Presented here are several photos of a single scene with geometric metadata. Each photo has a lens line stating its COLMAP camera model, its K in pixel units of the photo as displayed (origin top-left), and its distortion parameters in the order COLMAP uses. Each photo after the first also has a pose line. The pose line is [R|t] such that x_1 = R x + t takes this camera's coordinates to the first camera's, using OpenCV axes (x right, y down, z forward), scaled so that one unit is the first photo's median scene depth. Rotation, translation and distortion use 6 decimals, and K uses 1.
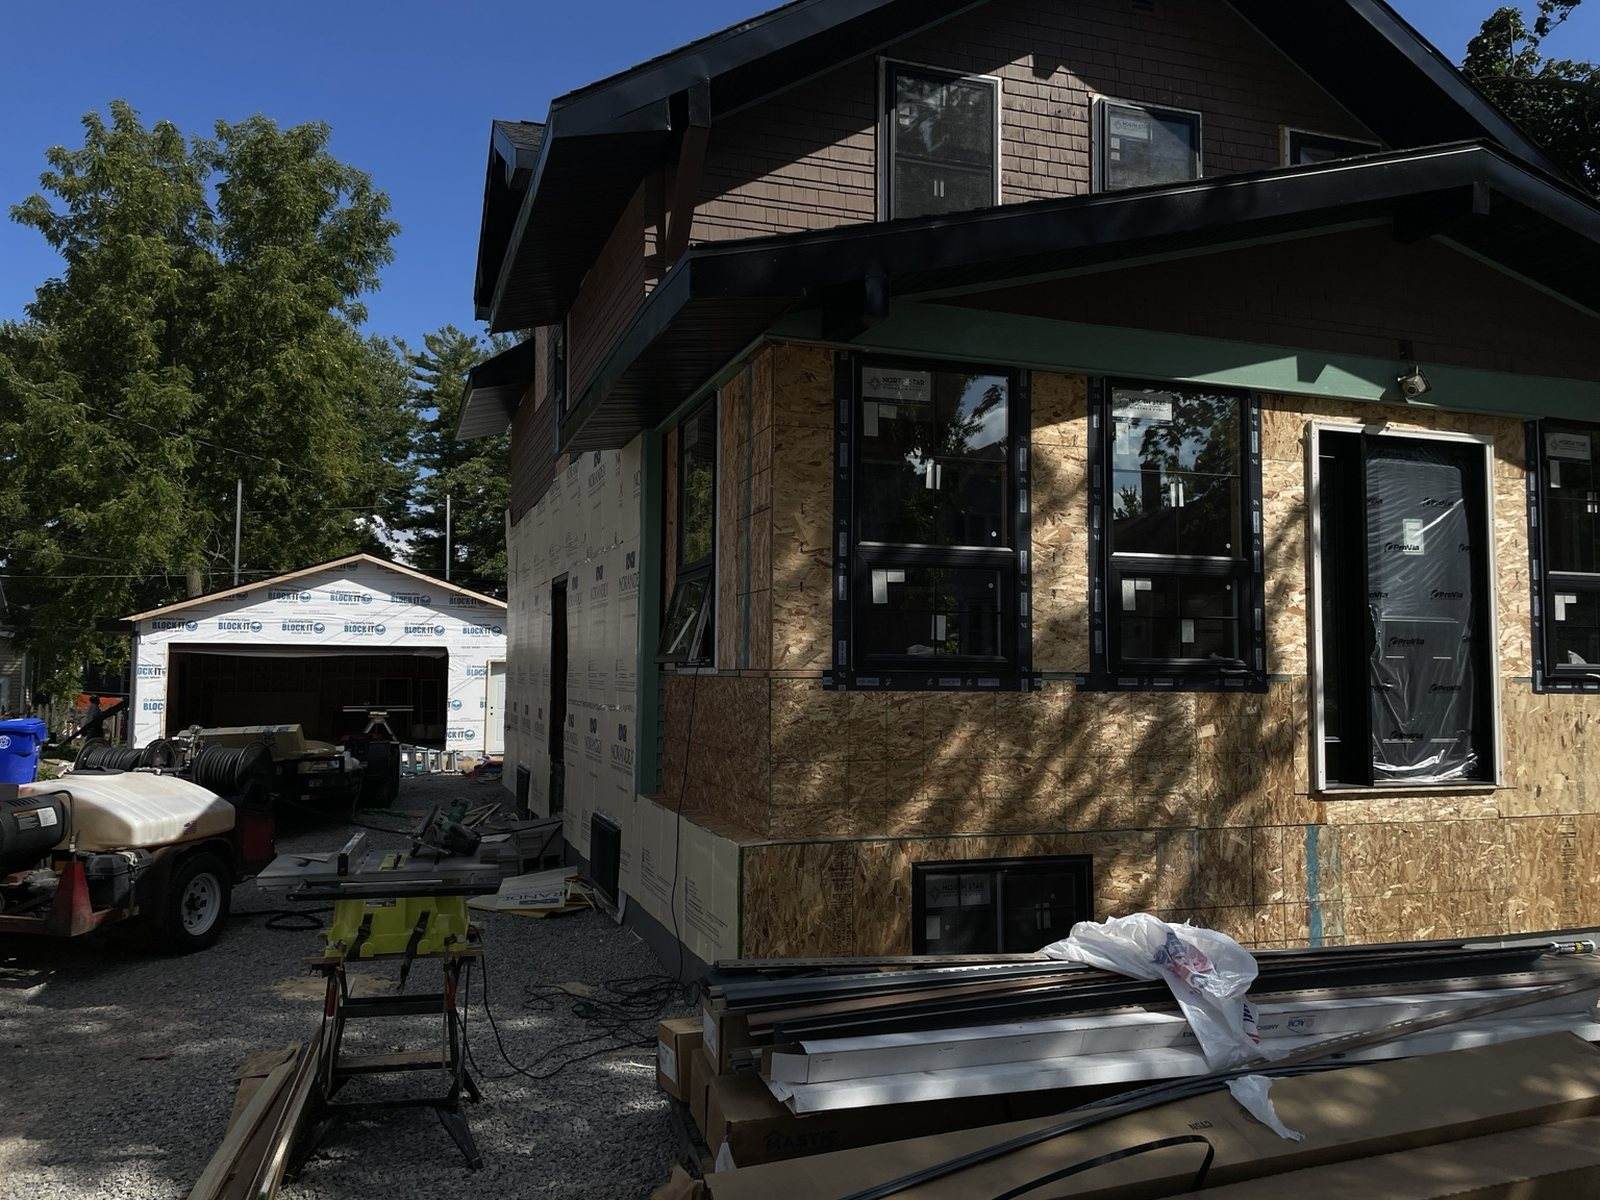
lens RADIAL K [[1200.3, 0, 800.0], [0, 1200.3, 600.0], [0, 0, 1]] dist [0.092244, -0.111873]
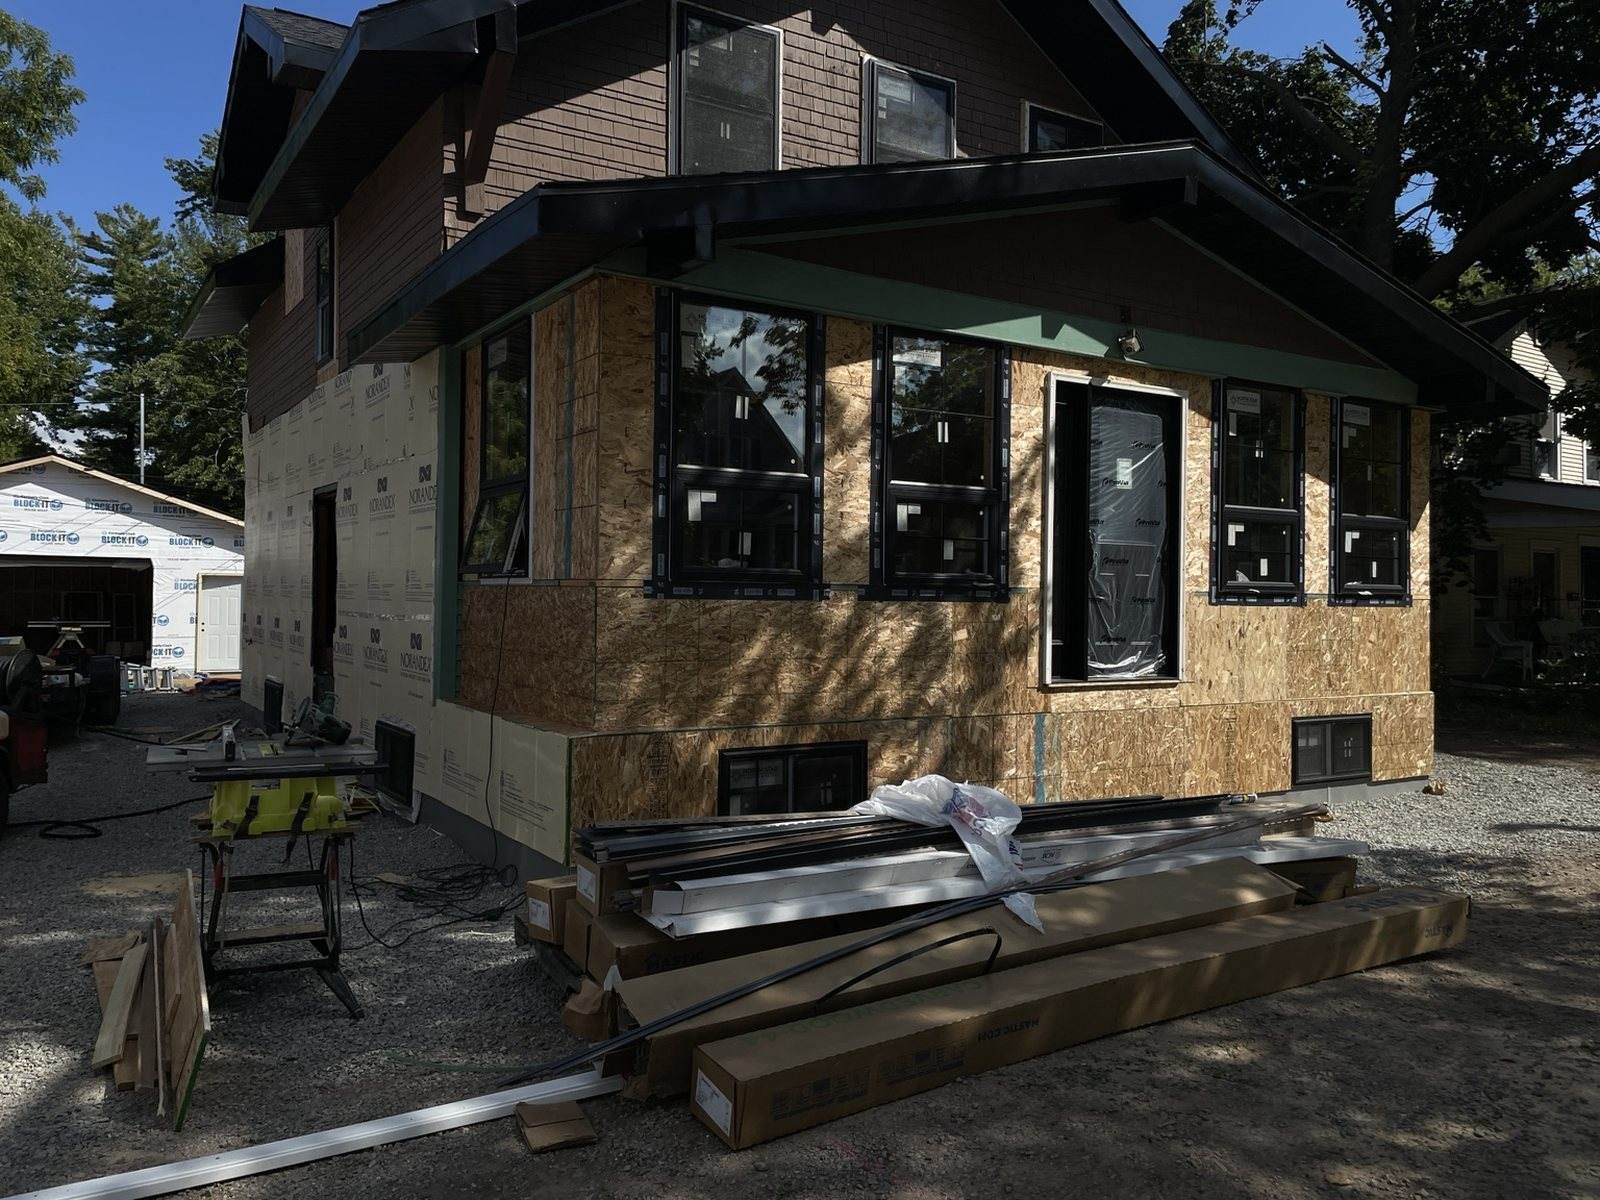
lens RADIAL K [[1191.6, 0, 780.8], [0, 1191.6, 589.6], [0, 0, 1]] dist [0.102945, -0.129092]
pose [[0.977009, 0.008272, 0.213039, -0.080939], [-0.020571, 0.998242, 0.055578, 0.003256], [-0.212205, -0.058682, 0.975462, -0.088379]]
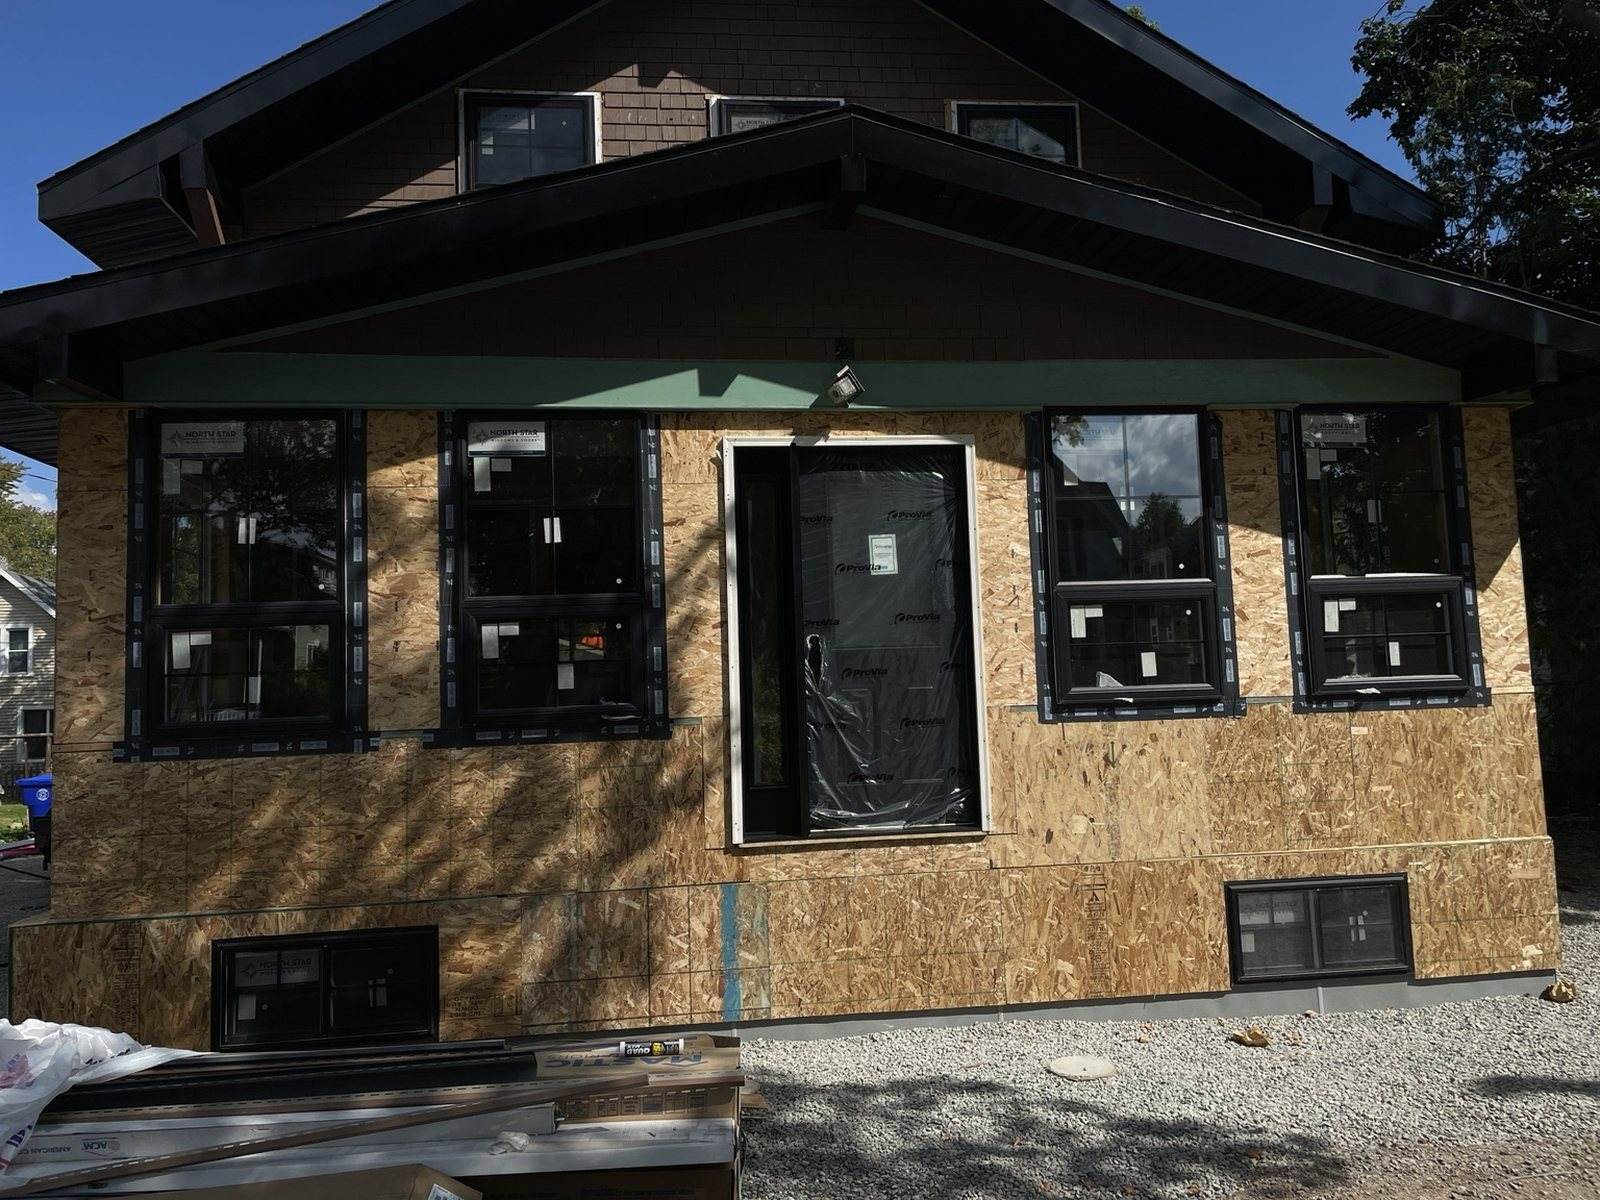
lens RADIAL K [[1200.3, 0, 800.0], [0, 1200.3, 600.0], [0, 0, 1]] dist [0.092244, -0.111873]
pose [[0.977751, -0.057344, -0.201777, 0.672199], [0.054799, 0.998332, -0.018180, -0.006112], [0.202483, 0.006718, 0.979263, 0.133440]]
